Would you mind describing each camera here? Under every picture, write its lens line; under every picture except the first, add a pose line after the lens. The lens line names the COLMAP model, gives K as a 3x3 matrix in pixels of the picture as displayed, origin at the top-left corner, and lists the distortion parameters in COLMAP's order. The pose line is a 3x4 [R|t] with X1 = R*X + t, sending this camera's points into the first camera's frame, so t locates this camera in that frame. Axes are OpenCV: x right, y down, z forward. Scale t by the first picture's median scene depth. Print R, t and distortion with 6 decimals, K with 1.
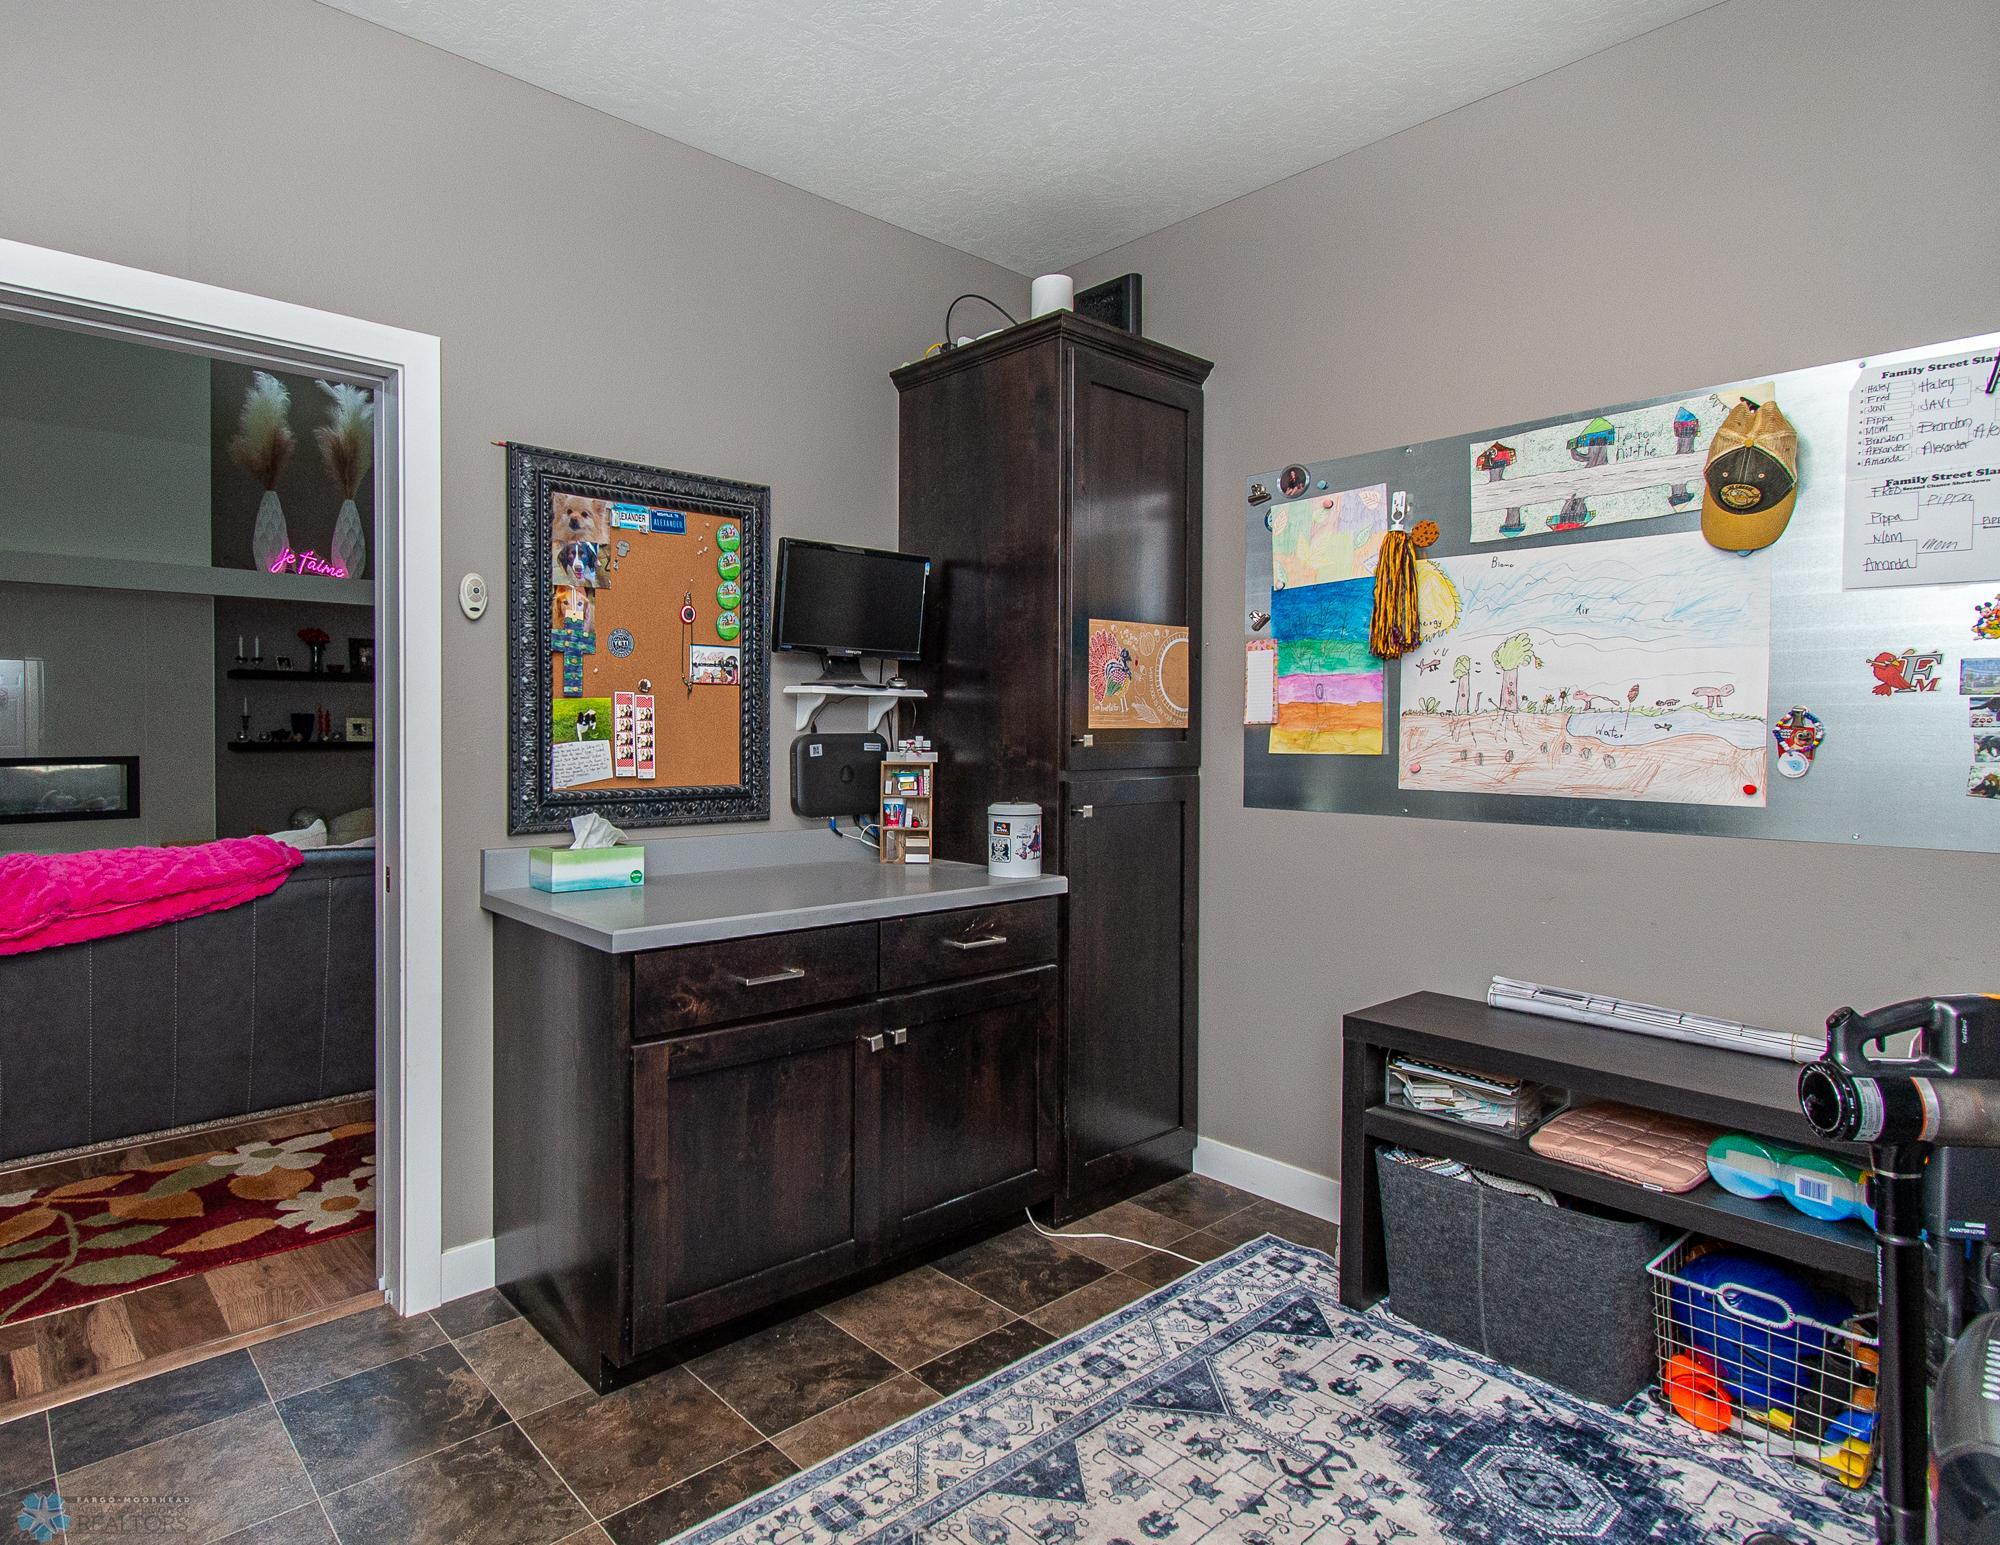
lens RADIAL K [[1126.9, 0, 919.3], [0, 1126.9, 744.3], [0, 0, 1]] dist [-0.001436, -0.003300]
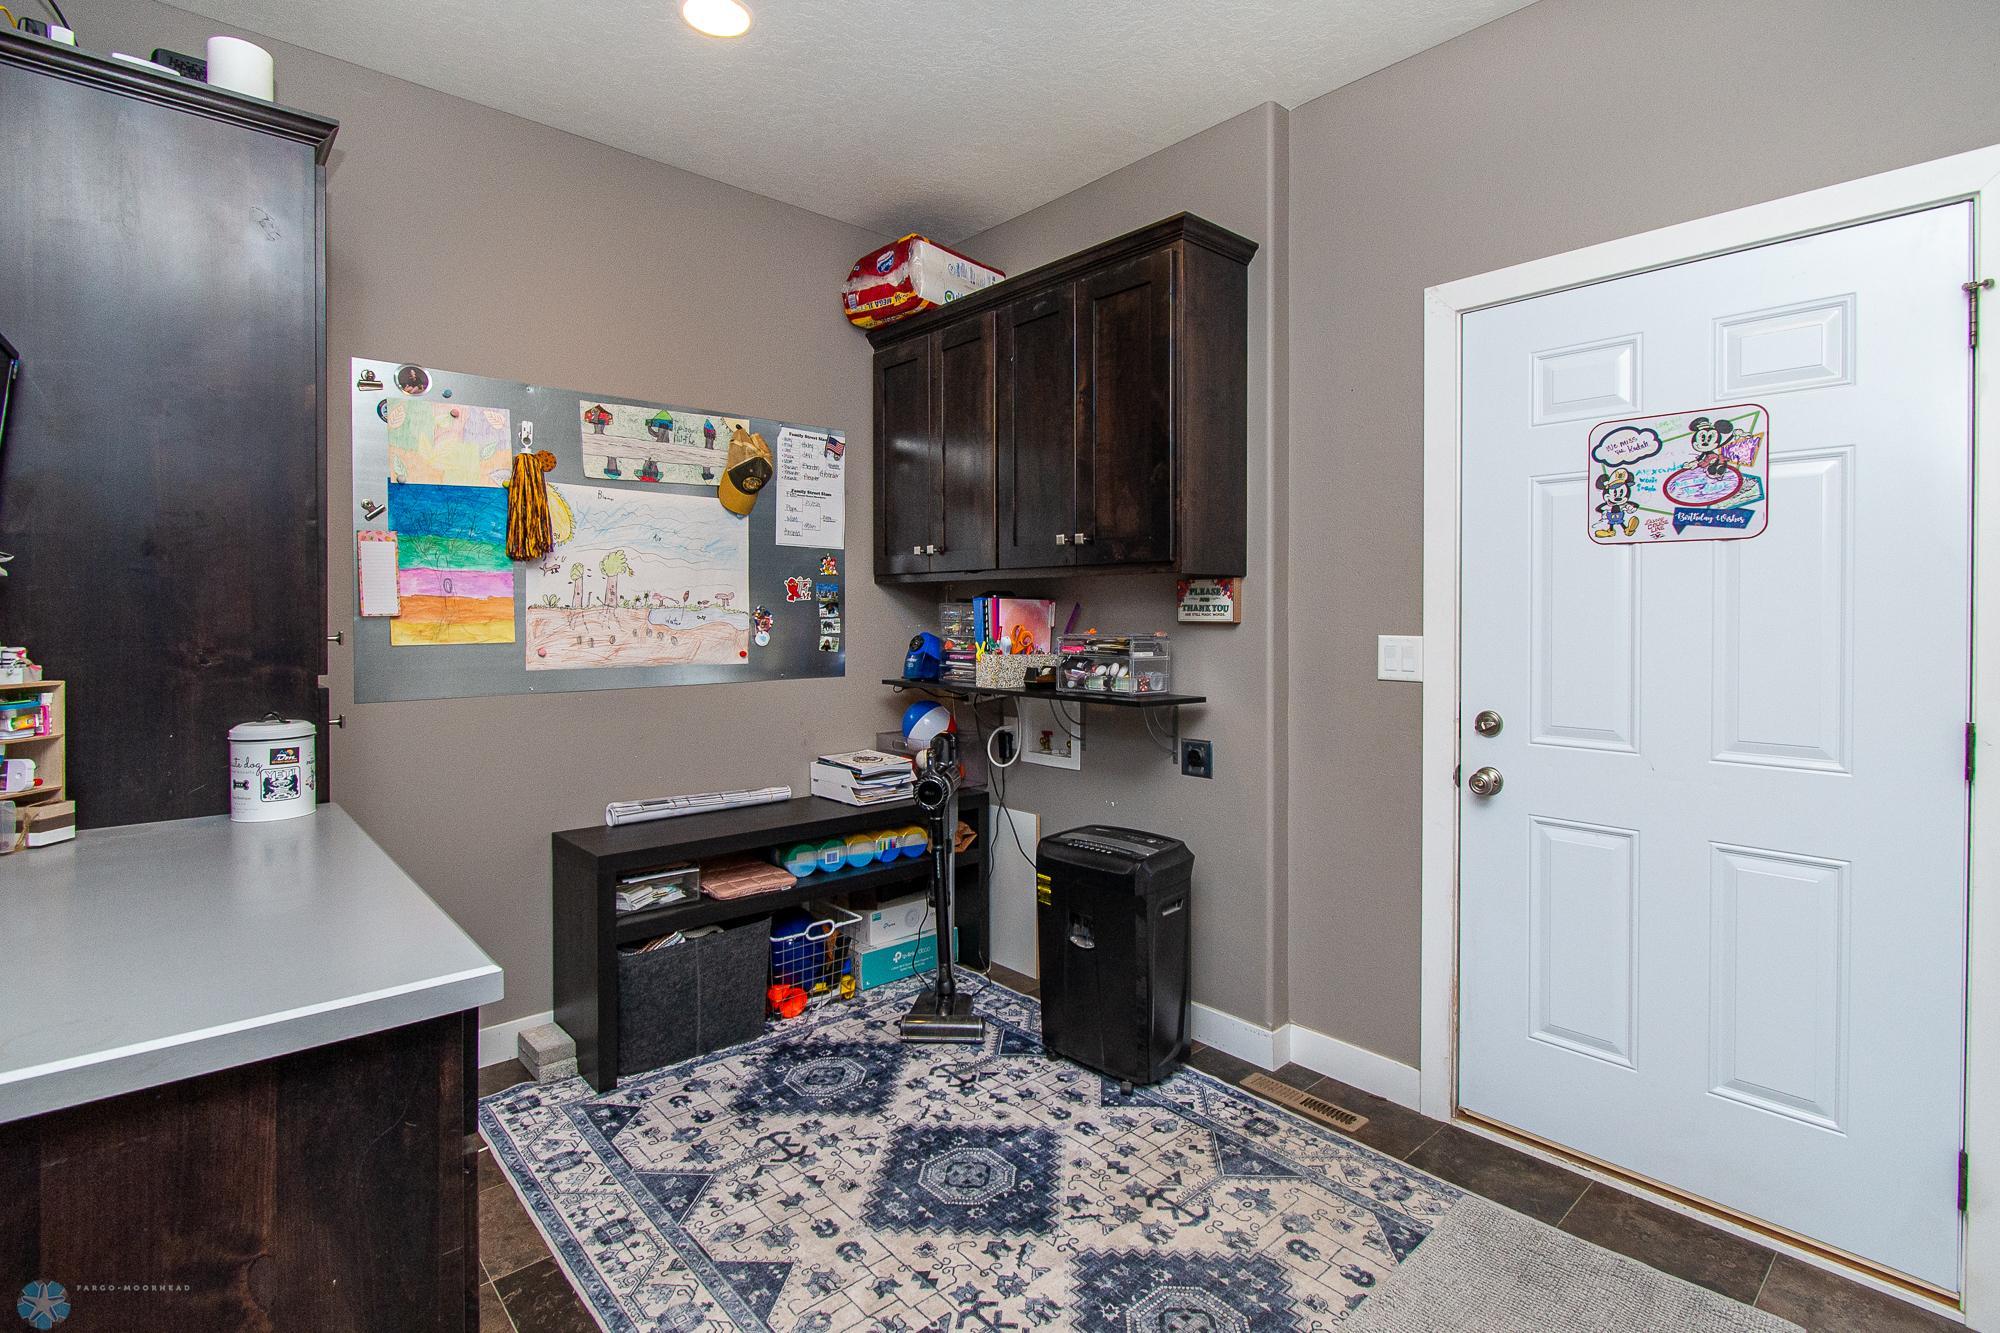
lens RADIAL K [[940.7, 0, 975.1], [0, 940.7, 620.3], [0, 0, 1]] dist [0.000149, -0.000486]
pose [[-0.014835, -0.012394, 0.999813, -0.650379], [0.012104, 0.999848, 0.012574, -0.023106], [-0.999817, 0.012289, -0.014683, 0.611108]]
